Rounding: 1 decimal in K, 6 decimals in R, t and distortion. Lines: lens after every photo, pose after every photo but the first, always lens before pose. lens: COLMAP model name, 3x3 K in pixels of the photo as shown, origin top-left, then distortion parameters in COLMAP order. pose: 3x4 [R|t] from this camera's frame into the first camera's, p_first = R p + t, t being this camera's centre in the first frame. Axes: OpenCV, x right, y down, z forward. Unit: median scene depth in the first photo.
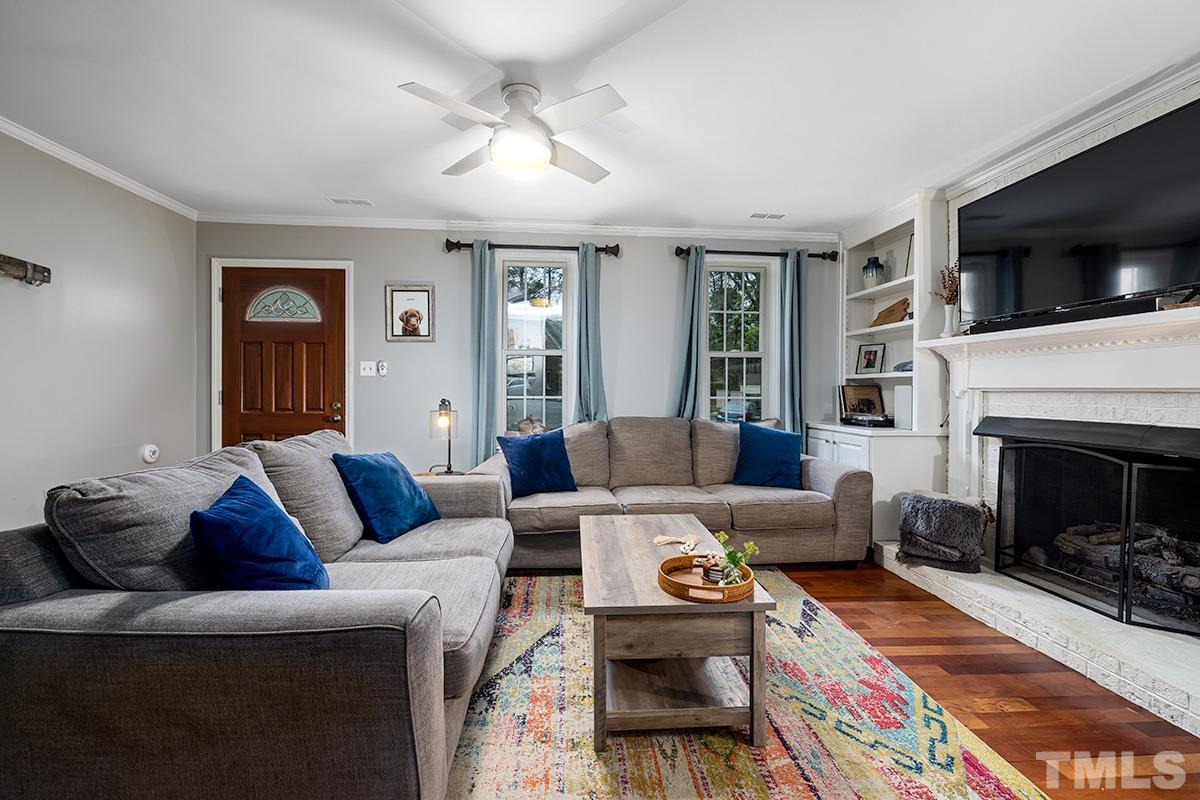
lens RADIAL K [[503.3, 0, 591.2], [0, 503.3, 386.8], [0, 0, 1]] dist [-0.001294, -0.000224]
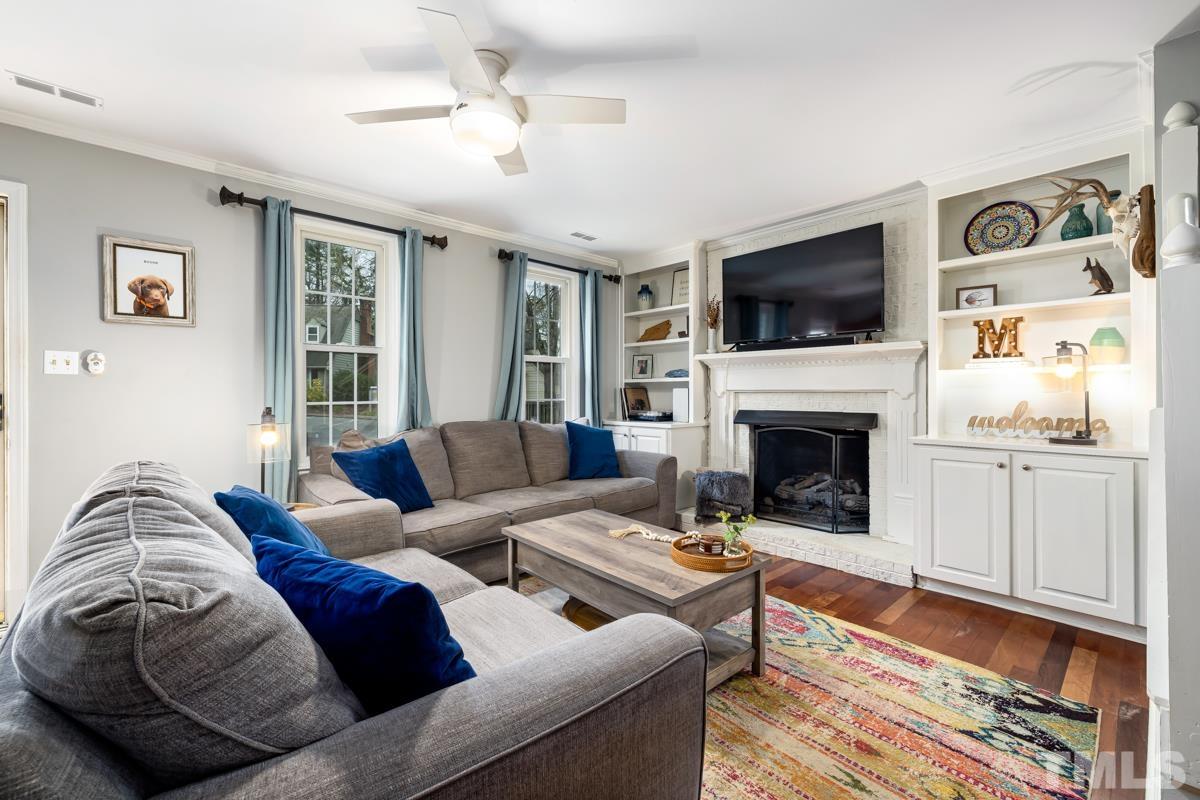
lens RADIAL K [[503.3, 0, 591.2], [0, 503.3, 386.8], [0, 0, 1]] dist [-0.001294, -0.000224]
pose [[0.789900, 0.000177, 0.613235, -0.349847], [0.002713, 0.999989, -0.003784, -0.001939], [-0.613229, 0.004653, 0.789891, 0.118297]]
